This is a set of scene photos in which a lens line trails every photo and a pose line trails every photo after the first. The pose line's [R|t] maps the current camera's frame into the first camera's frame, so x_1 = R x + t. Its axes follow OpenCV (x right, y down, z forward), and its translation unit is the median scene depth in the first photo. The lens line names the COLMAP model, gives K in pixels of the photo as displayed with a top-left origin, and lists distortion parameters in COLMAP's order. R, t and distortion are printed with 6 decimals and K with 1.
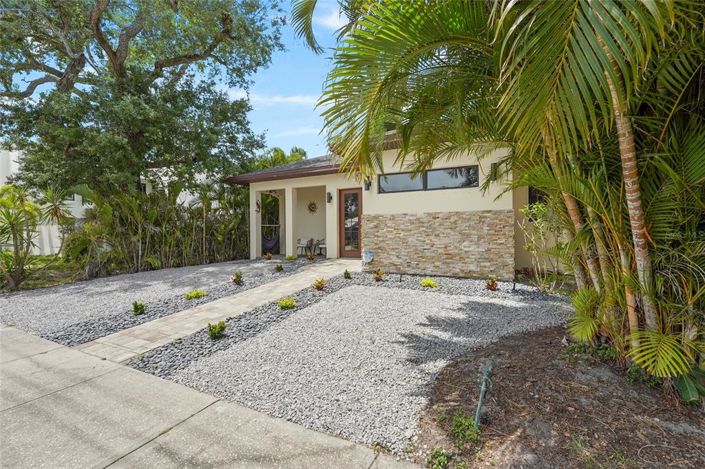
lens RADIAL K [[309.2, 0, 352.5], [0, 309.2, 234.5], [0, 0, 1]] dist [-0.000147, 0.000003]
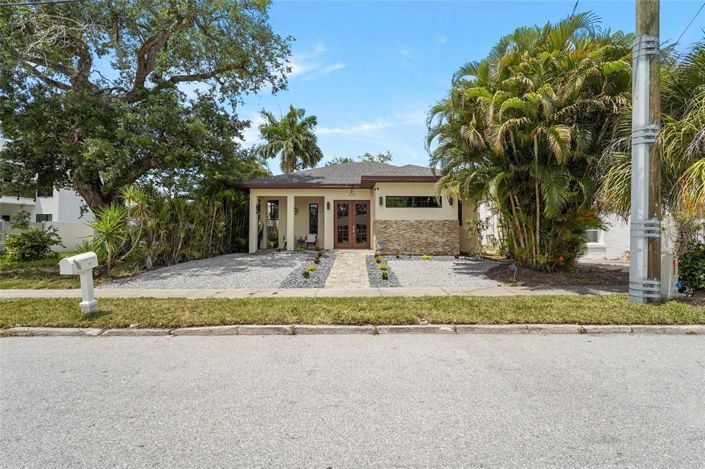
lens RADIAL K [[309.2, 0, 352.5], [0, 309.2, 234.5], [0, 0, 1]] dist [-0.000147, 0.000003]
pose [[0.897309, 0.008810, 0.441314, -0.614768], [-0.006643, 0.999957, -0.006456, 0.019166], [-0.441352, 0.002862, 0.897329, -0.311410]]
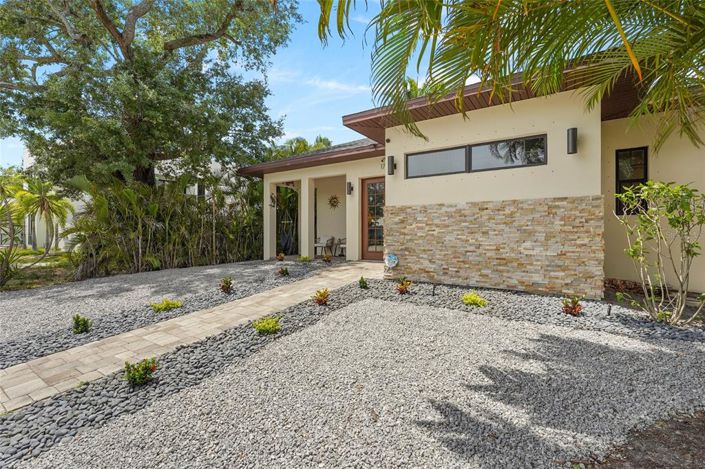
lens RADIAL K [[314.8, 0, 352.5], [0, 314.8, 234.5], [0, 0, 1]] dist [-0.000620, -0.000113]
pose [[0.993527, 0.007023, -0.113375, 0.031309], [-0.006954, 0.999975, 0.001001, 0.005593], [0.113379, -0.000206, 0.993552, 0.153384]]
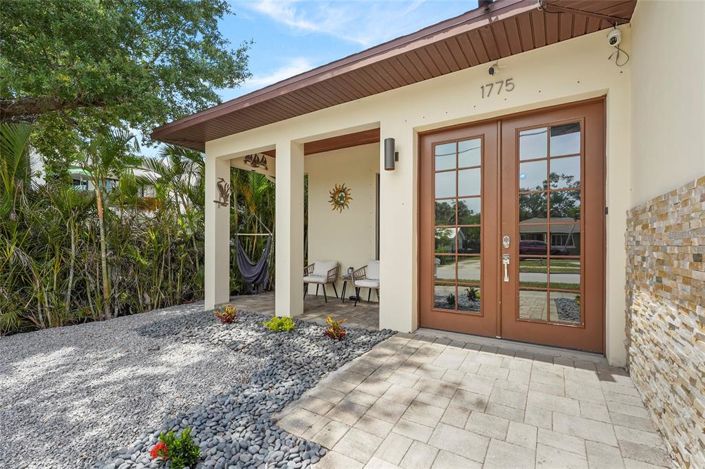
lens RADIAL K [[309.2, 0, 352.5], [0, 309.2, 234.5], [0, 0, 1]] dist [-0.000147, 0.000003]
pose [[0.996668, 0.005939, -0.081348, -0.091736], [-0.007605, 0.999767, -0.020193, -0.025380], [0.081209, 0.020744, 0.996481, 0.678796]]
